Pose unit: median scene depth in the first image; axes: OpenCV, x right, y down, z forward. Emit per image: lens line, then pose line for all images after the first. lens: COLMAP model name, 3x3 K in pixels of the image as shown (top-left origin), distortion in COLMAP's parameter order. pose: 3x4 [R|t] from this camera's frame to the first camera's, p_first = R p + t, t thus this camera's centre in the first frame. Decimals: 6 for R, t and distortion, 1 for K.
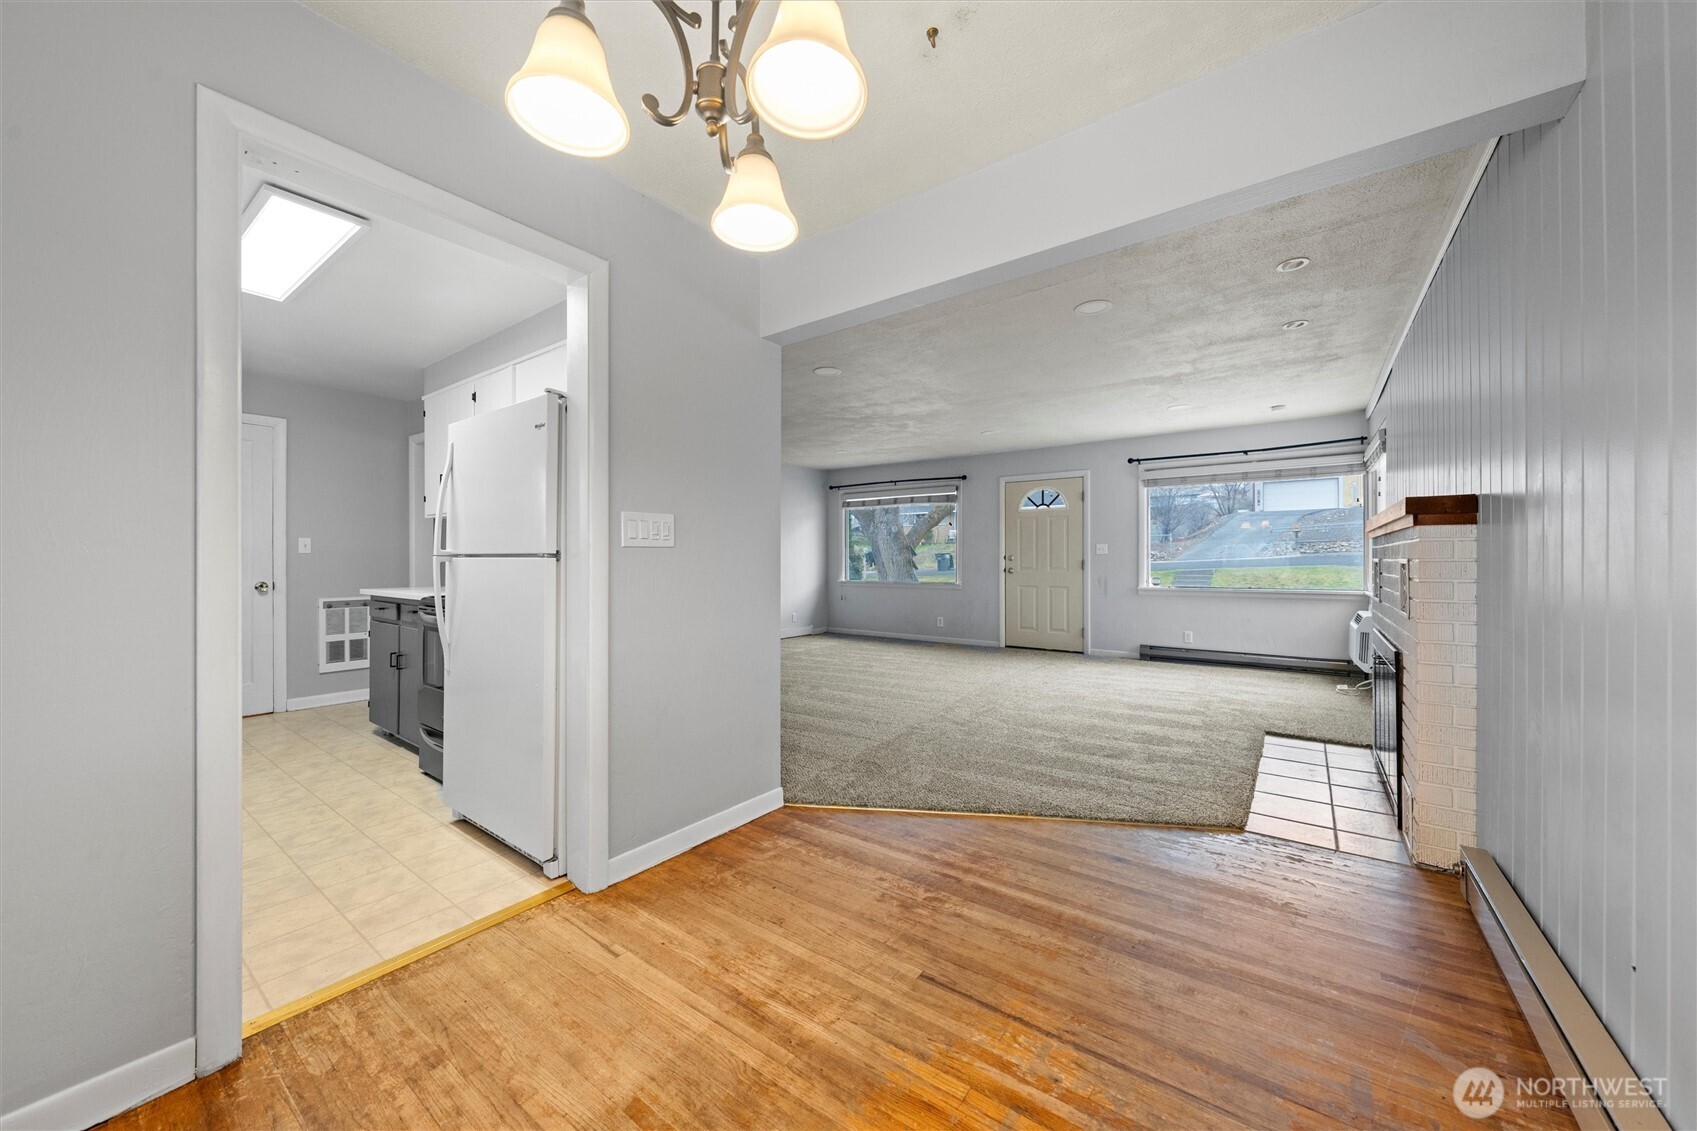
lens RADIAL K [[612.6, 0, 847.0], [0, 612.6, 562.7], [0, 0, 1]] dist [-0.003467, -0.000275]
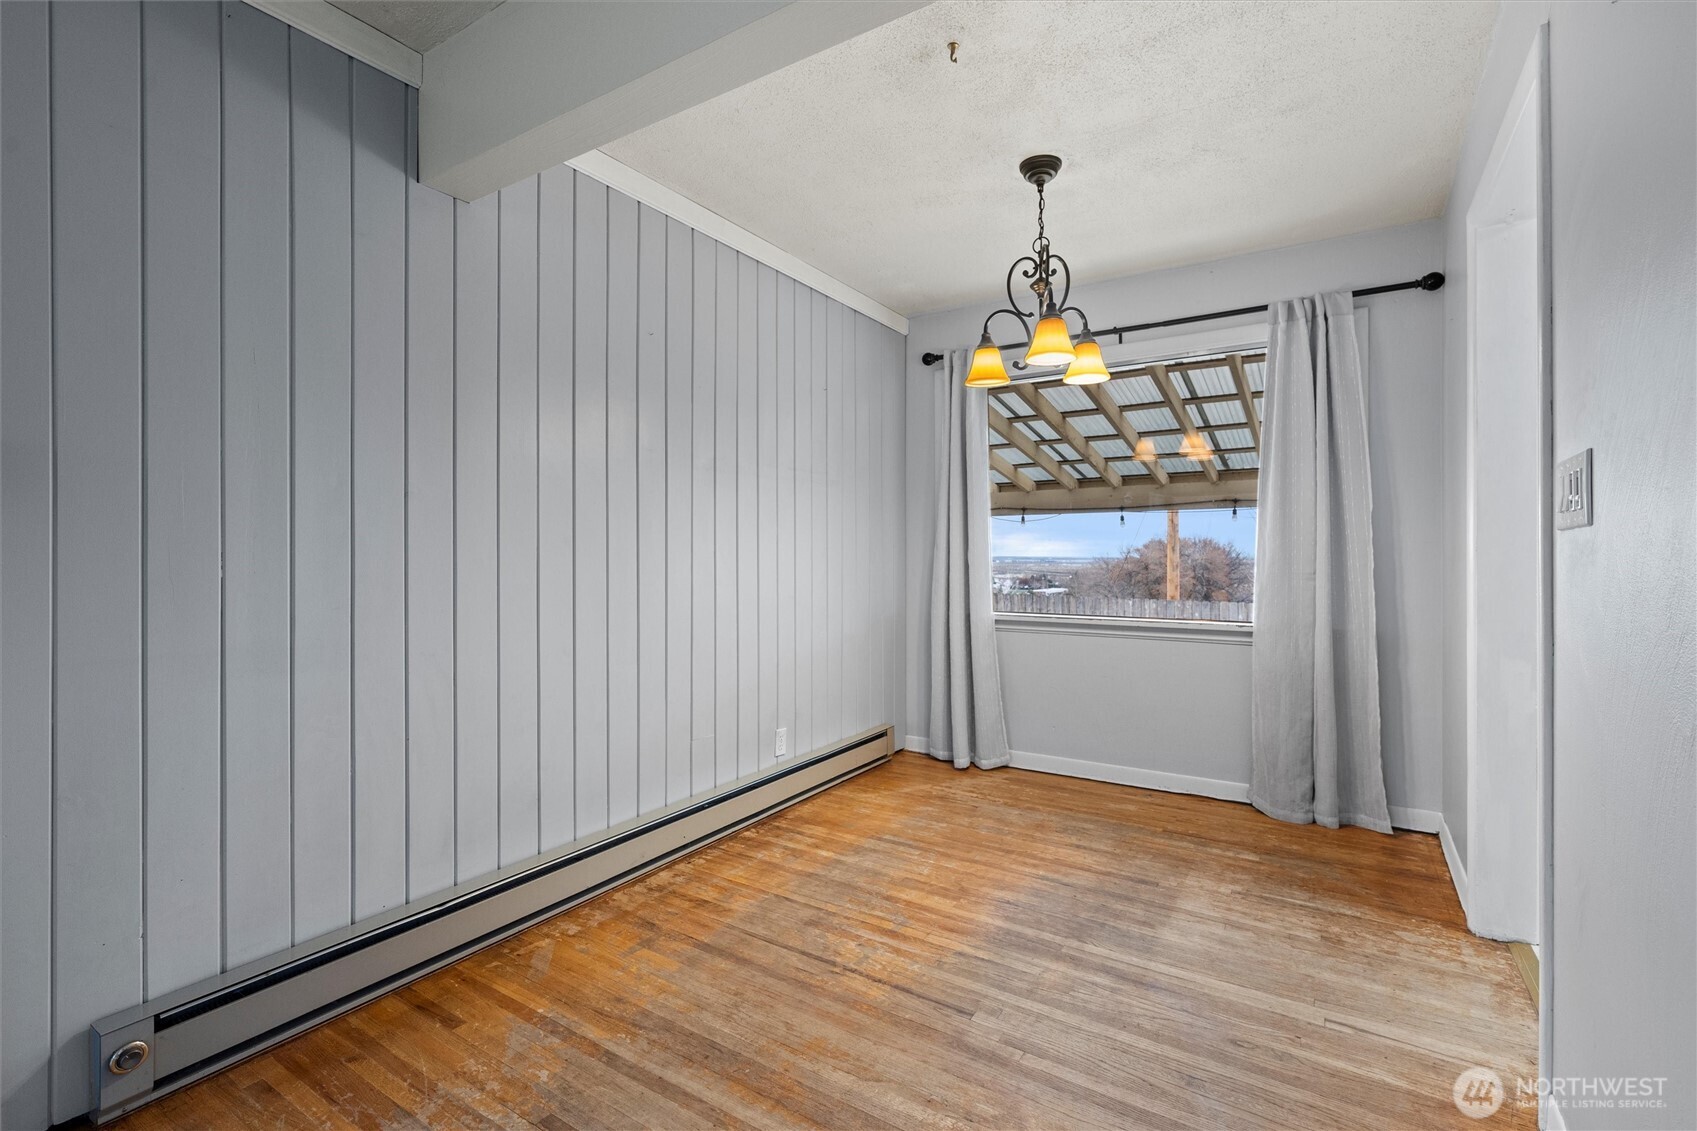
lens RADIAL K [[760.2, 0, 841.8], [0, 760.2, 562.1], [0, 0, 1]] dist [-0.000199, 0.000001]
pose [[-0.998586, 0.002988, -0.053081, 0.121260], [0.002716, 0.999983, 0.005209, -0.000918], [0.053096, 0.005057, -0.998577, 0.688906]]
